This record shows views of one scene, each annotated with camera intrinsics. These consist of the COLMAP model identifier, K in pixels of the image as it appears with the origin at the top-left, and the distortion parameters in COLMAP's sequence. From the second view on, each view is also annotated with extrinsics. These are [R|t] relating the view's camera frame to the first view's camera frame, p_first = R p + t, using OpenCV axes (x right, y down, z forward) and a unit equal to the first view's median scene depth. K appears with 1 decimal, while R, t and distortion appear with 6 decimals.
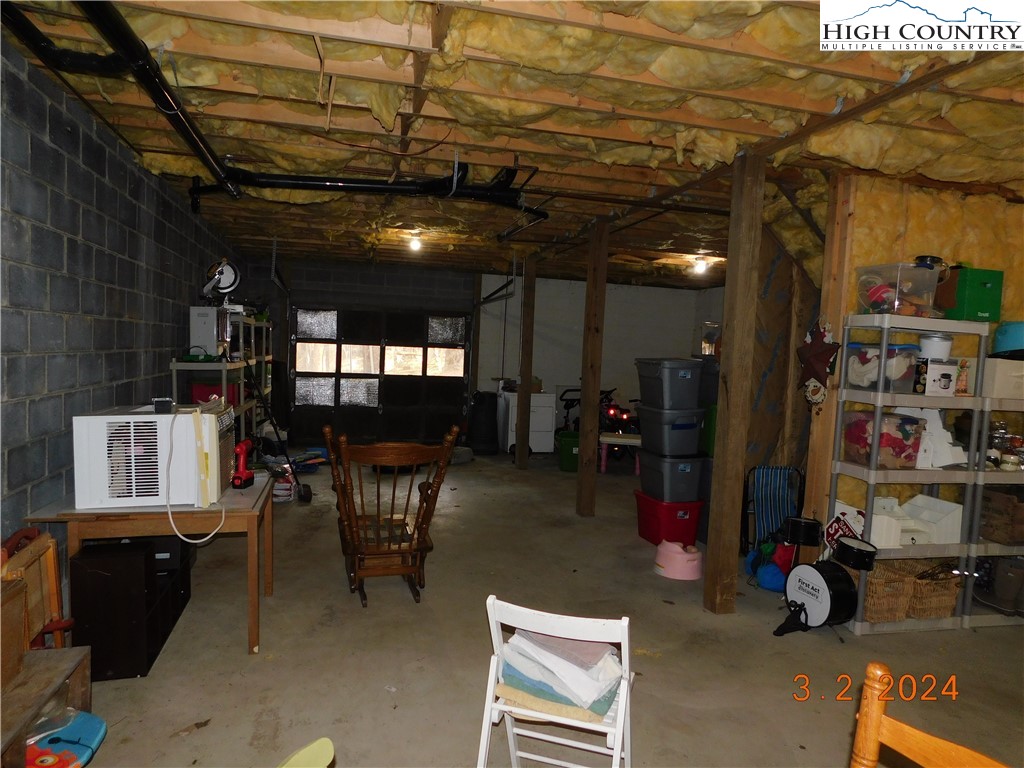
lens RADIAL K [[683.1, 0, 512.0], [0, 683.1, 384.0], [0, 0, 1]] dist [-0.067376, 0.062478]
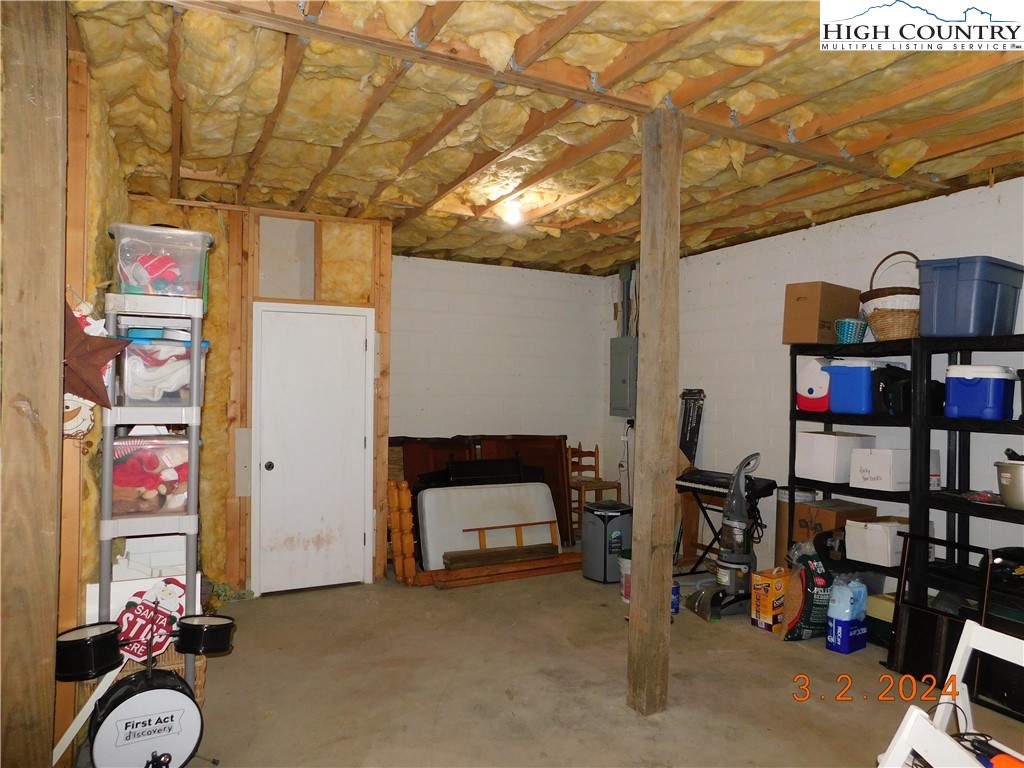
lens RADIAL K [[683.1, 0, 512.0], [0, 683.1, 384.0], [0, 0, 1]] dist [-0.067376, 0.062478]
pose [[-0.225920, -0.046849, 0.973019, -0.207122], [0.037797, 0.997669, 0.056812, -0.034301], [-0.973412, 0.049612, -0.223623, 0.720426]]
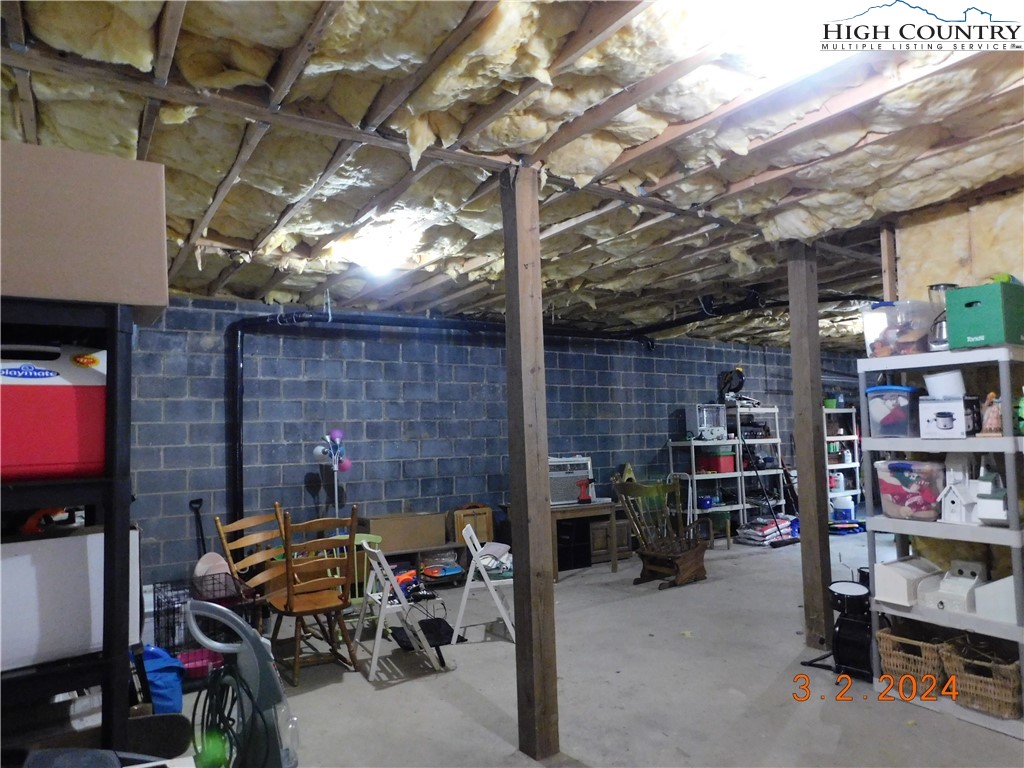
lens RADIAL K [[683.1, 0, 512.0], [0, 683.1, 384.0], [0, 0, 1]] dist [-0.067376, 0.062478]
pose [[0.310729, -0.125544, -0.942171, 1.157589], [-0.015269, 0.990452, -0.137013, 0.068799], [0.950376, 0.056960, 0.305845, 0.167083]]
